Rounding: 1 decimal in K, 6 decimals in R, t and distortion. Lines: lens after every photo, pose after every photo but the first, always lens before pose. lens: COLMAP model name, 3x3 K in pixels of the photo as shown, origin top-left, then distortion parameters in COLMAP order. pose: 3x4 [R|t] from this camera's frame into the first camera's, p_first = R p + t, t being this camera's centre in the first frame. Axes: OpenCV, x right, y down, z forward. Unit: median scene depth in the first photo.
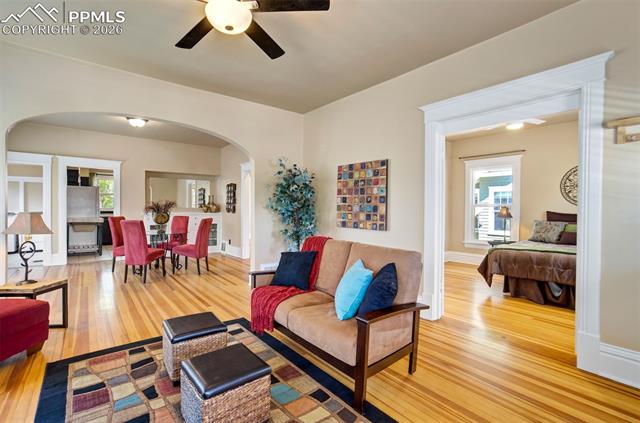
lens RADIAL K [[299.1, 0, 317.6], [0, 299.1, 211.7], [0, 0, 1]] dist [-0.034458, 0.016504]
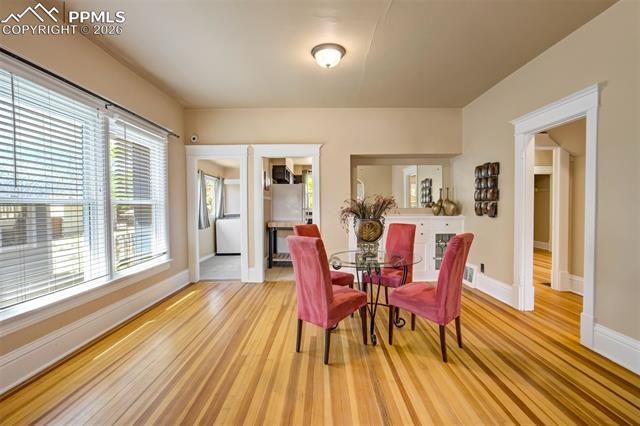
lens RADIAL K [[299.1, 0, 317.2], [0, 299.1, 214.9], [0, 0, 1]] dist [-0.034458, 0.016504]
pose [[0.776175, 0.005395, -0.630494, -0.334465], [0.006505, 0.999842, 0.016564, -0.019108], [0.630484, -0.016958, 0.776017, 0.672000]]
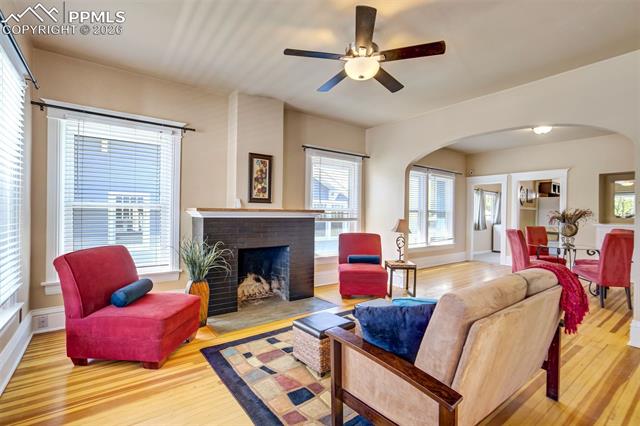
lens RADIAL K [[299.1, 0, 323.4], [0, 299.1, 213.6], [0, 0, 1]] dist [-0.034458, 0.016504]
pose [[-0.022203, -0.009198, -0.999711, 0.441023], [-0.022110, 0.999718, -0.008707, -0.002510], [0.999509, 0.021910, -0.022401, 0.385605]]
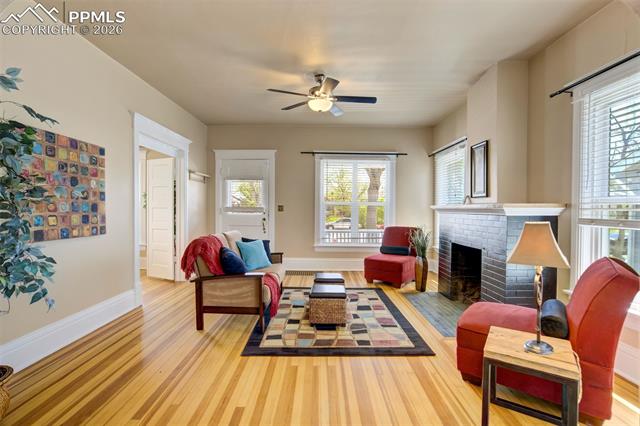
lens RADIAL K [[299.1, 0, 318.2], [0, 299.1, 215.8], [0, 0, 1]] dist [-0.034458, 0.016504]
pose [[-0.779383, -0.029102, 0.625872, -0.640100], [-0.005895, 0.999217, 0.039122, -0.019323], [-0.626520, 0.026802, -0.778944, 1.079643]]
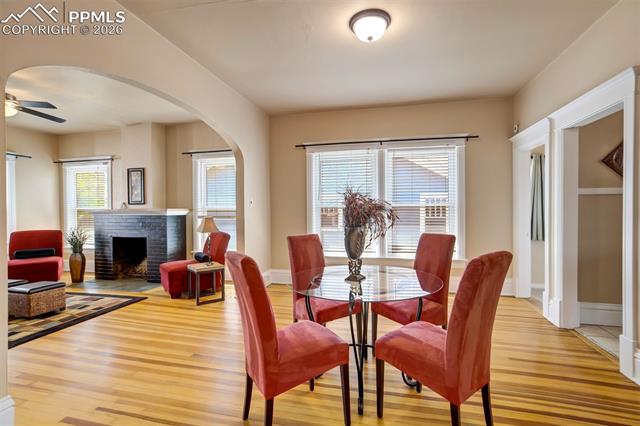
lens RADIAL K [[299.1, 0, 320.4], [0, 299.1, 213.2], [0, 0, 1]] dist [-0.034458, 0.016504]
pose [[-0.789372, -0.002904, -0.613908, -0.324520], [-0.009251, 0.999932, 0.007165, -0.019381], [0.613845, 0.011335, -0.789345, 1.598404]]
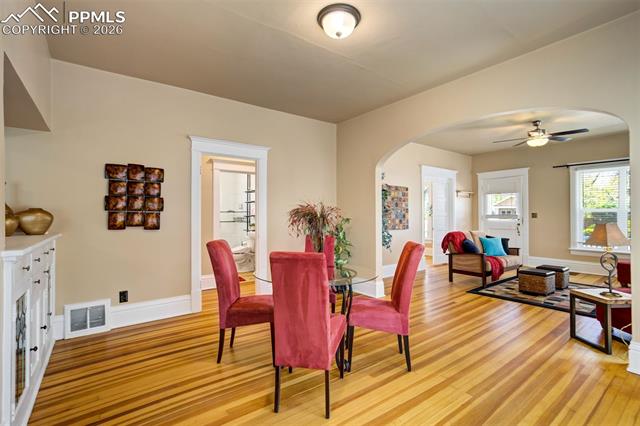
lens RADIAL K [[299.1, 0, 322.7], [0, 299.1, 213.8], [0, 0, 1]] dist [-0.034458, 0.016504]
pose [[0.018482, -0.003028, 0.999825, -1.274802], [0.016112, 0.999866, 0.002730, -0.030515], [-0.999699, 0.016059, 0.018528, 1.242988]]
